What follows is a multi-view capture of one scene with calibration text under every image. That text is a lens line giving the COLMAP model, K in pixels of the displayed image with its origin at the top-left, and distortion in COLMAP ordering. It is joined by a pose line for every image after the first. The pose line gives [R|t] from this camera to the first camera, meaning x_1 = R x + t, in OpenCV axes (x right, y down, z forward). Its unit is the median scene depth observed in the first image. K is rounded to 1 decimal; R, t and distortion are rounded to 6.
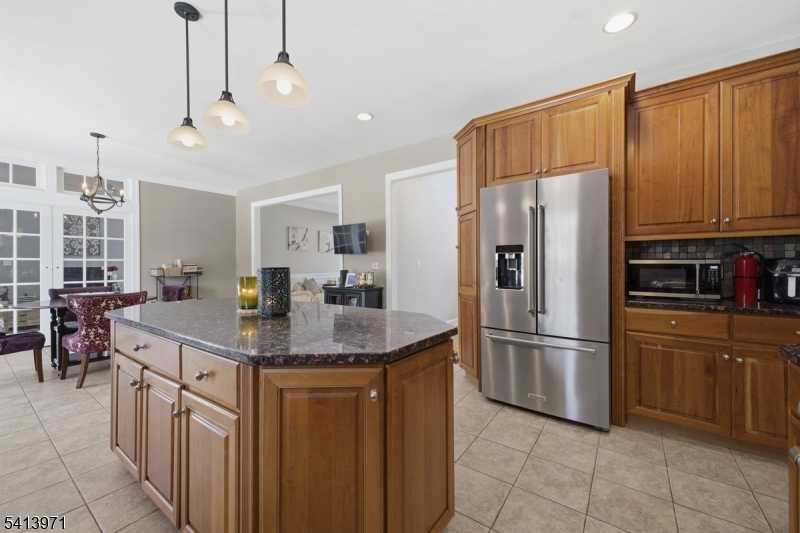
lens RADIAL K [[318.2, 0, 403.7], [0, 318.2, 267.6], [0, 0, 1]] dist [0.020194, -0.000160]
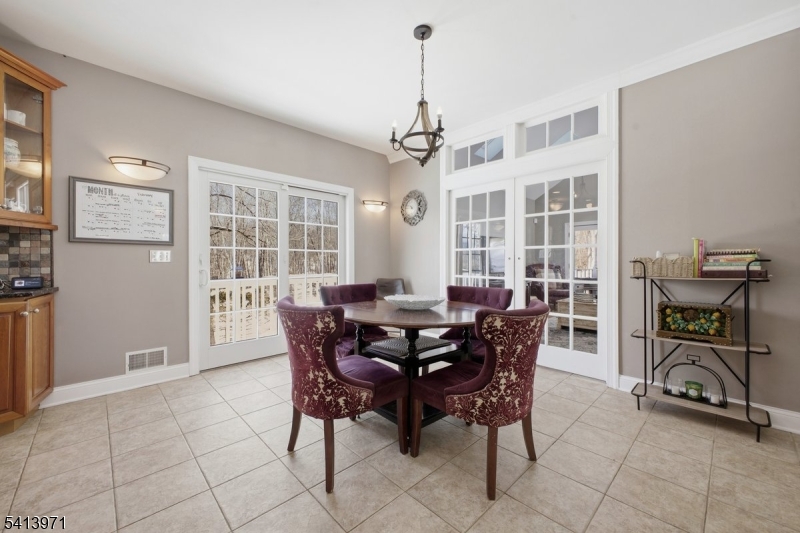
lens RADIAL K [[318.2, 0, 404.7], [0, 318.2, 258.0], [0, 0, 1]] dist [0.020194, -0.000160]
pose [[-0.151628, 0.007850, -0.988406, -0.277100], [0.006023, 0.999957, 0.007018, -0.007579], [0.988419, -0.004889, -0.151669, 0.791722]]
